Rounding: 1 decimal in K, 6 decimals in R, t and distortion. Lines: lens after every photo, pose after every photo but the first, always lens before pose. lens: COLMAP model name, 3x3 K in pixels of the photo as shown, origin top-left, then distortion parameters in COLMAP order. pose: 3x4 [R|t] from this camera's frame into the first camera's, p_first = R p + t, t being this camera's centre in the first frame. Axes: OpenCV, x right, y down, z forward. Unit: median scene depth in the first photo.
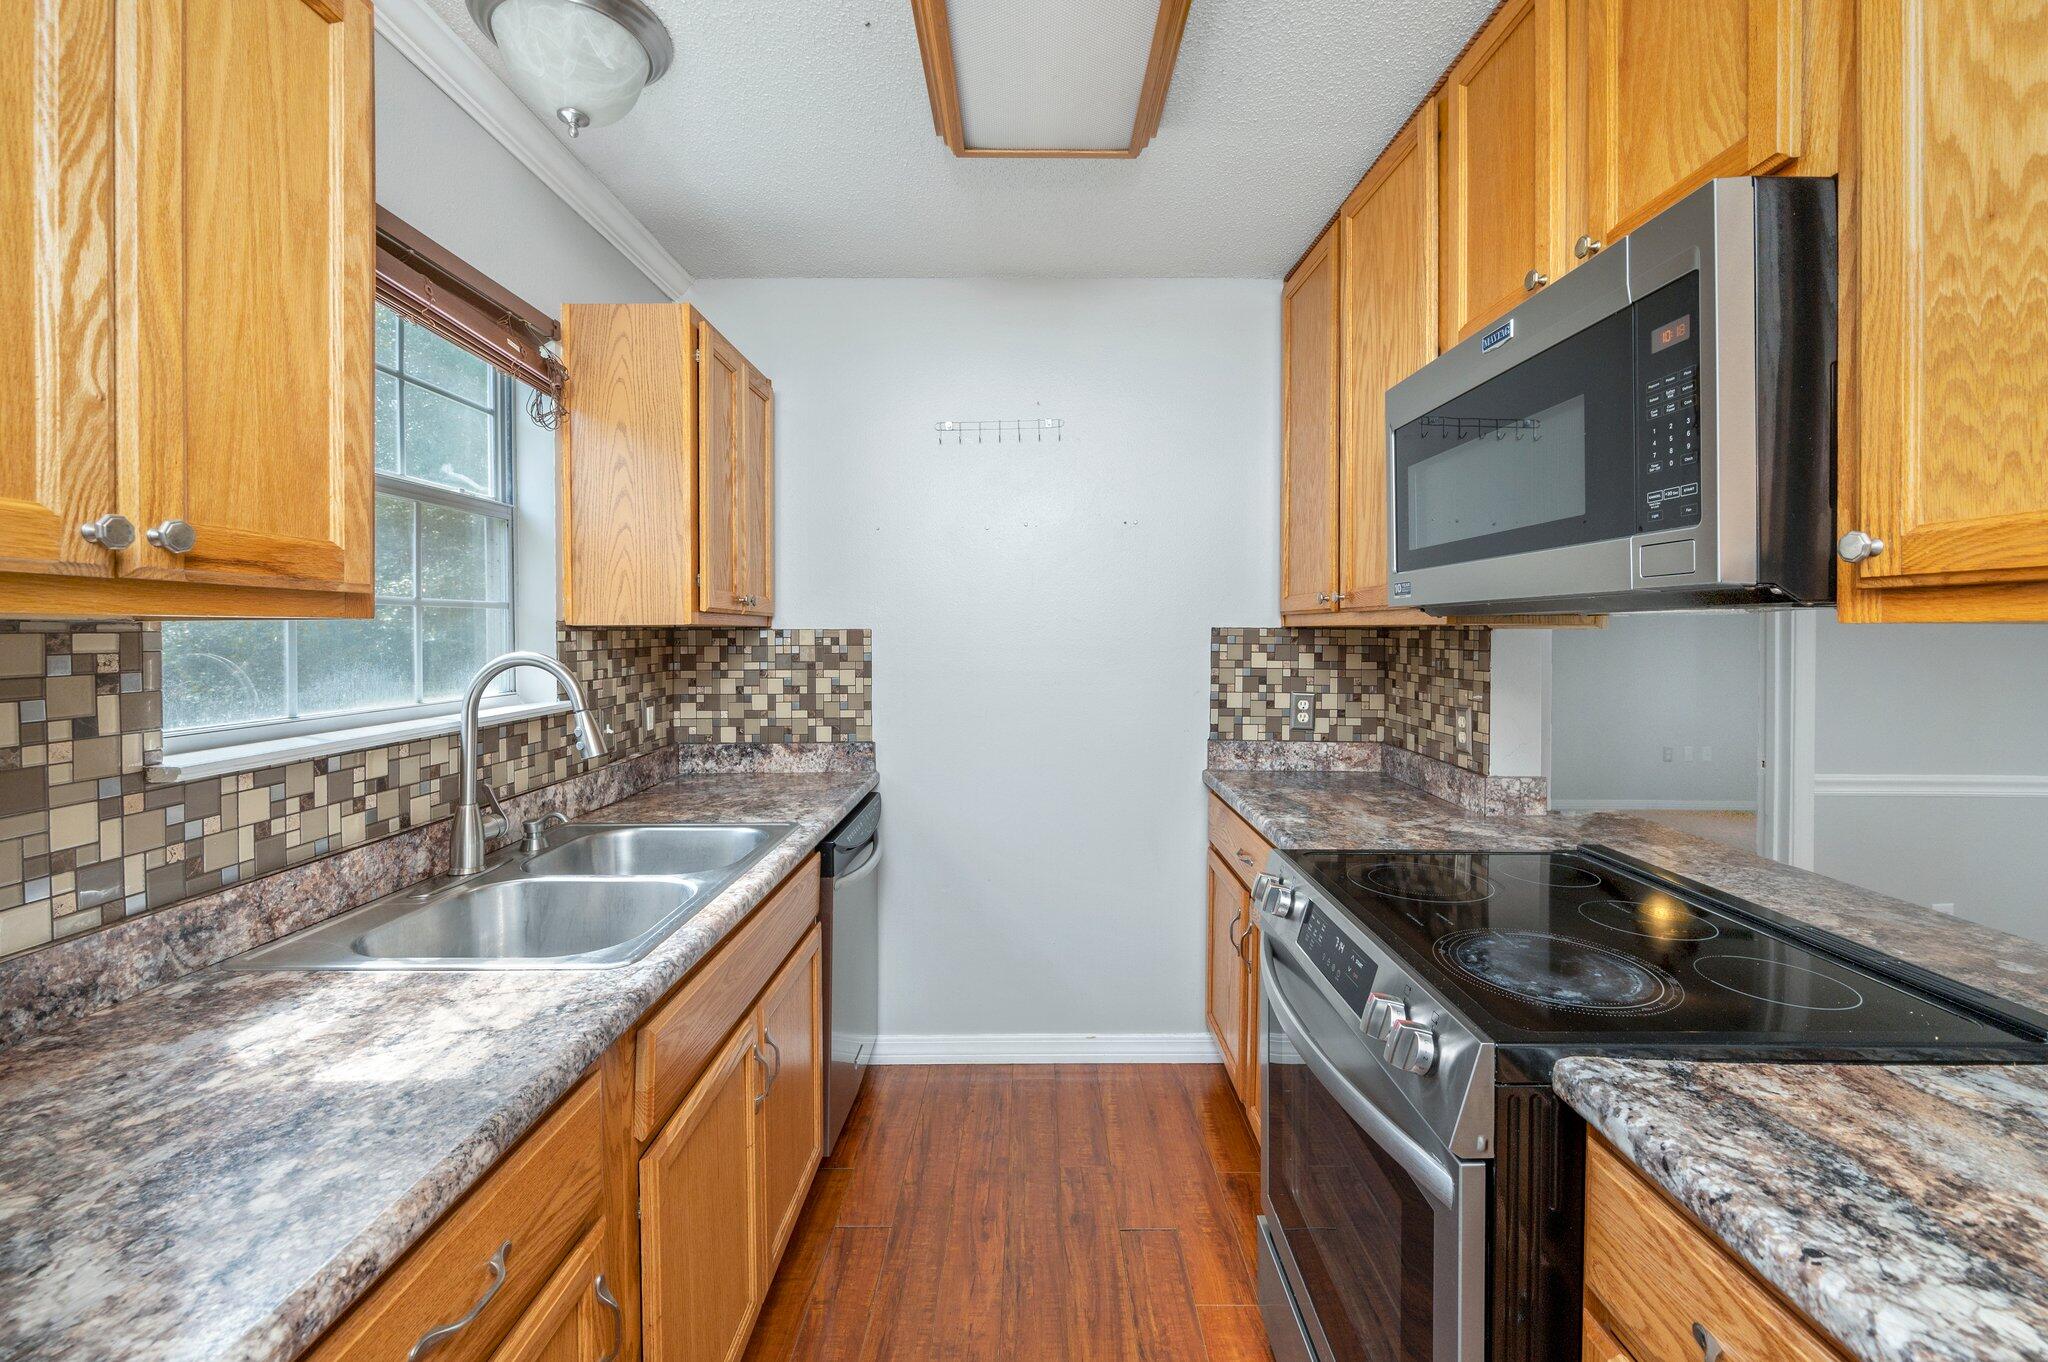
lens RADIAL K [[841.5, 0, 1044.0], [0, 841.5, 641.8], [0, 0, 1]] dist [-0.008197, 0.000942]
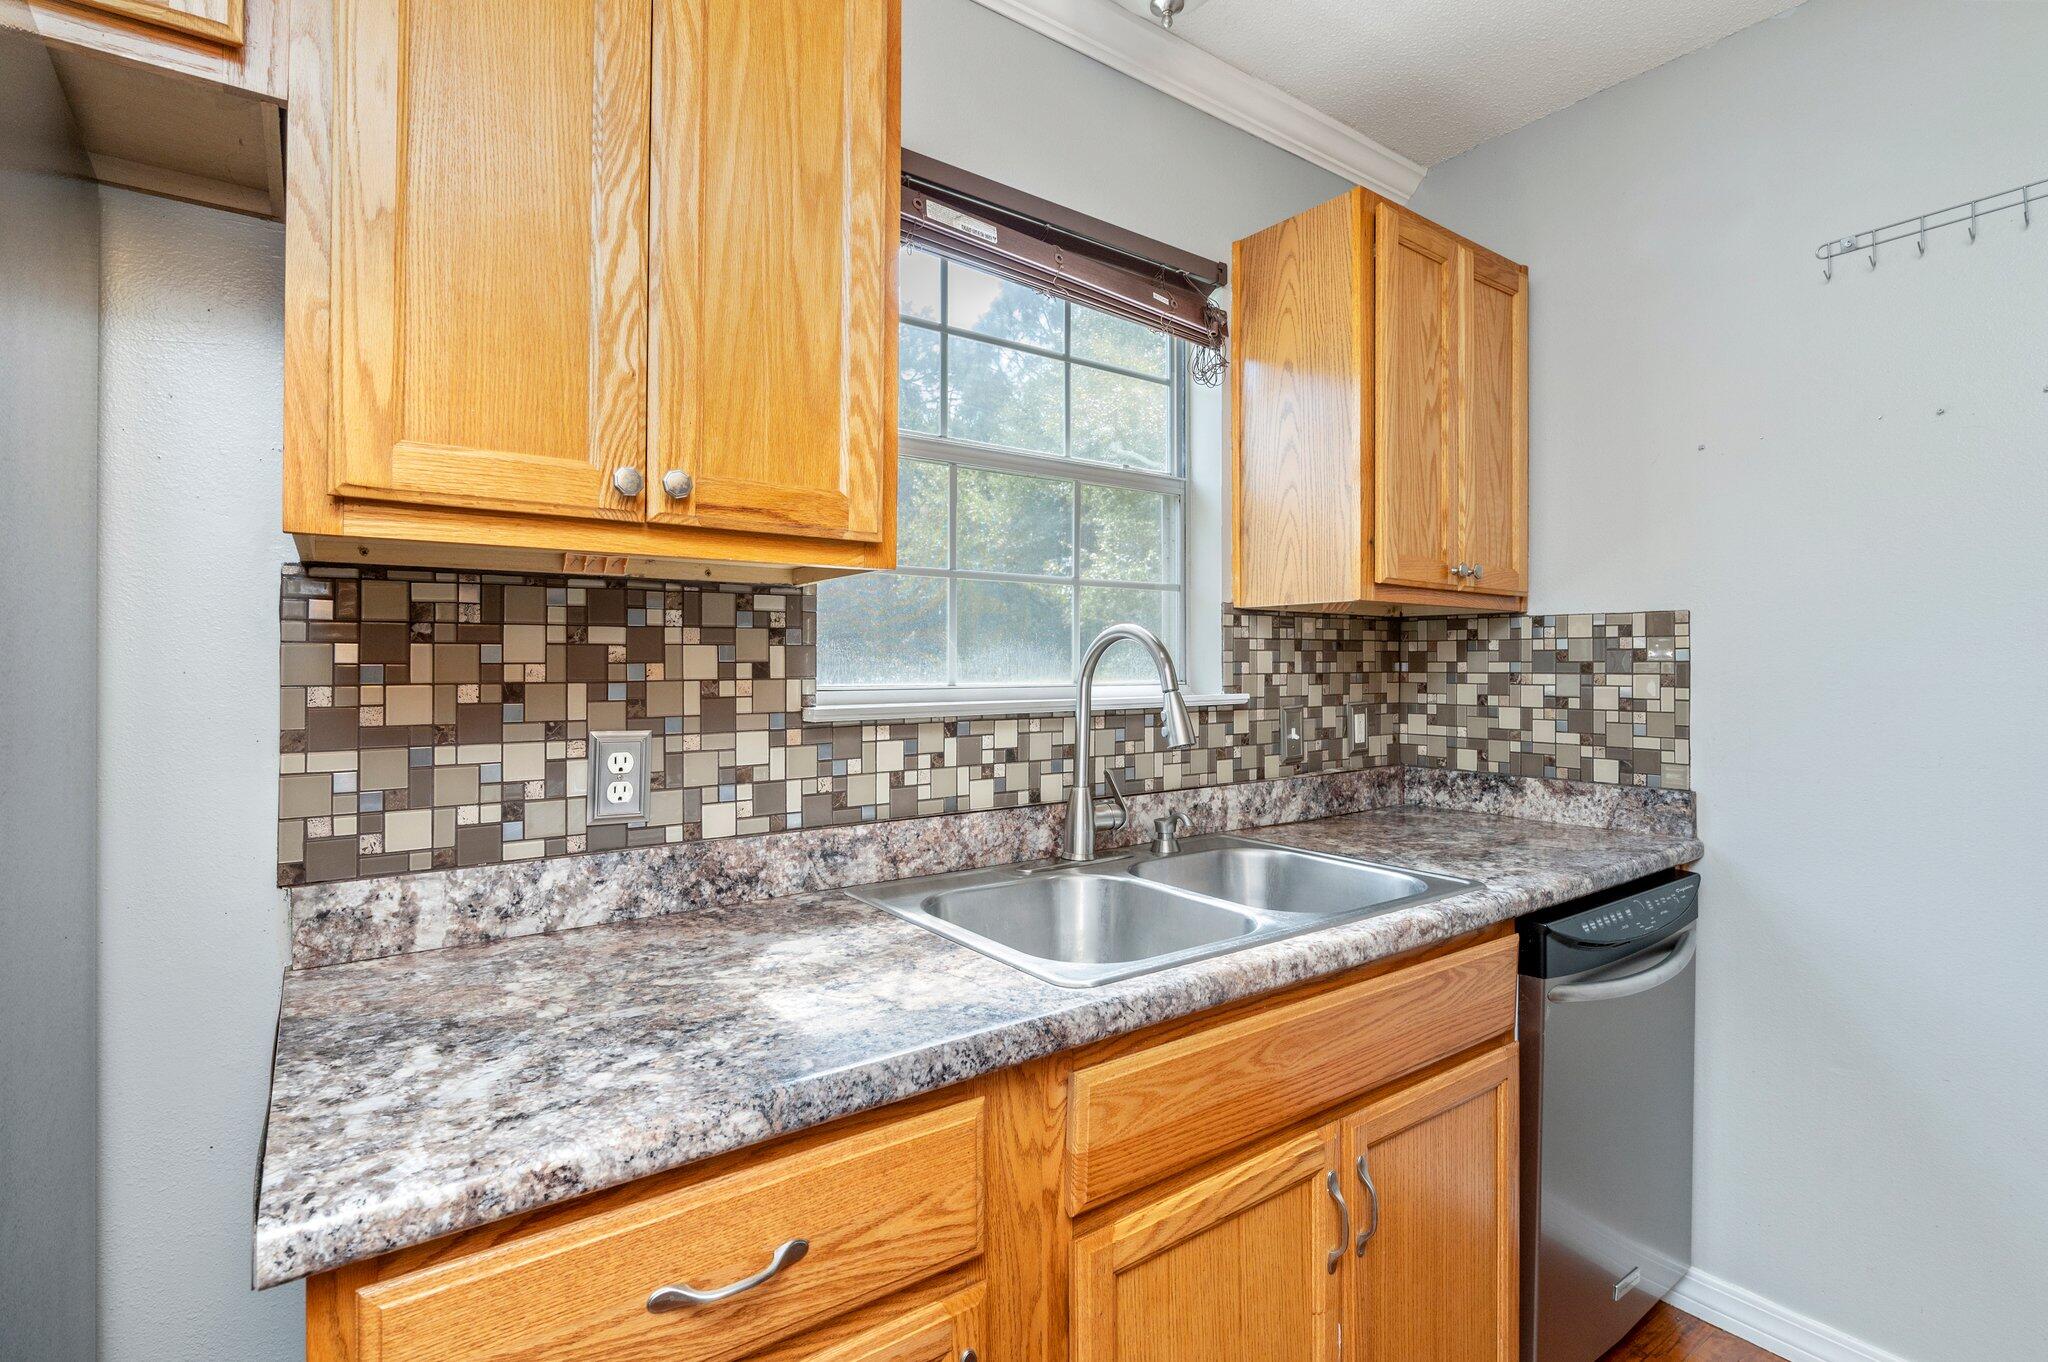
lens RADIAL K [[967.4, 0, 1011.3], [0, 967.4, 660.4], [0, 0, 1]] dist [-0.007975, 0.000479]
pose [[0.574271, 0.001547, -0.818664, 0.168118], [-0.013755, 0.999875, -0.007759, 0.063494], [0.818550, 0.015716, 0.574221, 0.320828]]
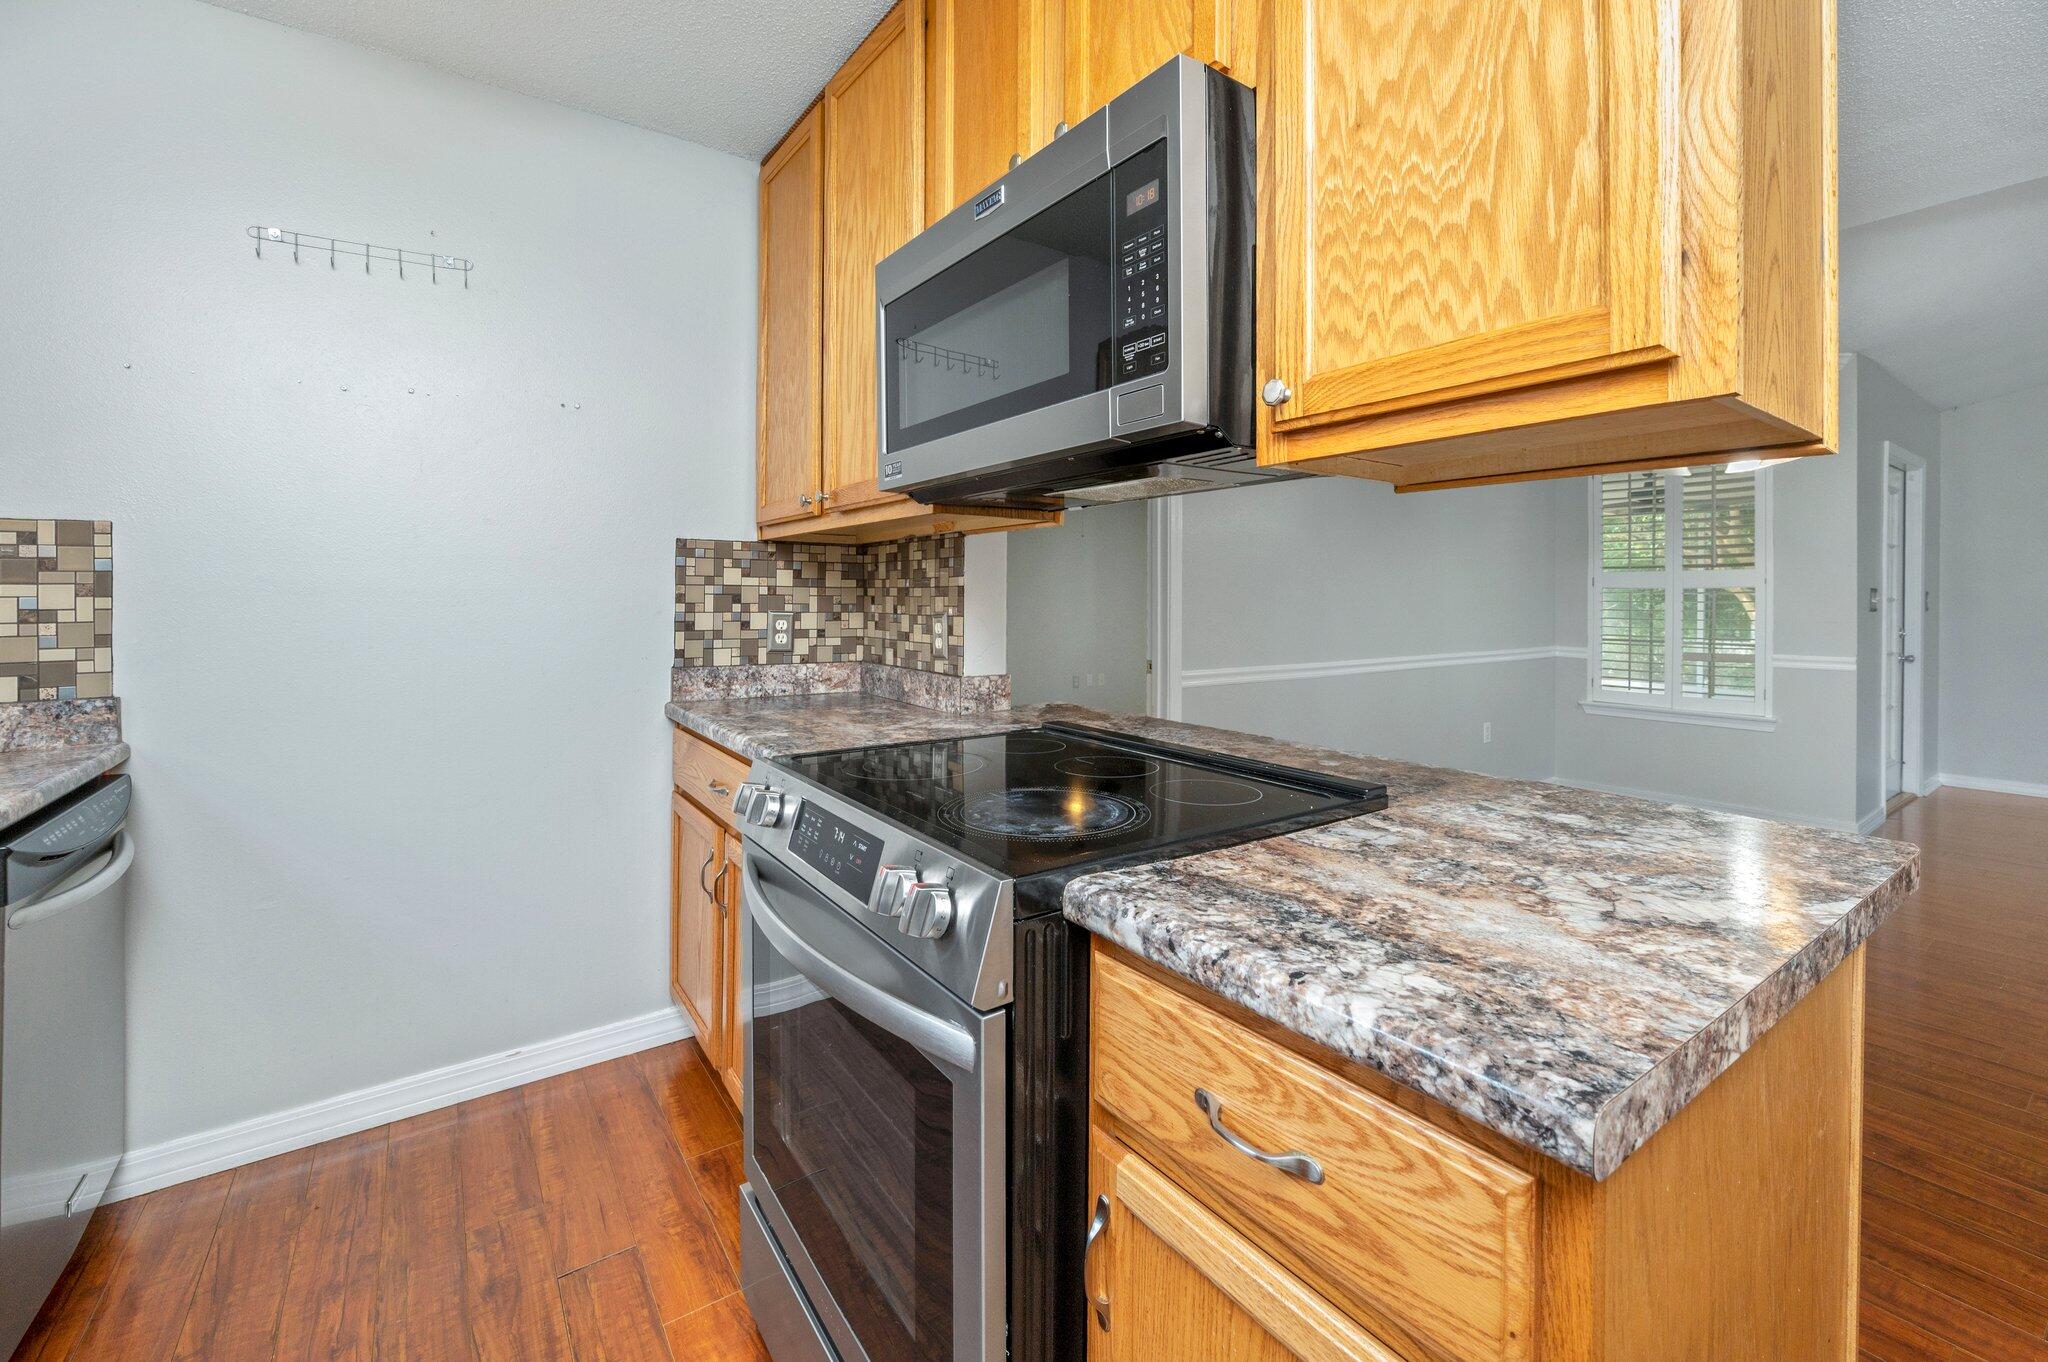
lens RADIAL K [[841.5, 0, 1050.0], [0, 841.5, 600.3], [0, 0, 1]] dist [-0.008197, 0.000942]
pose [[0.811929, 0.001642, 0.583754, 0.009171], [0.004626, 0.999947, -0.009245, 0.099127], [-0.583738, 0.010207, 0.811878, 0.115021]]
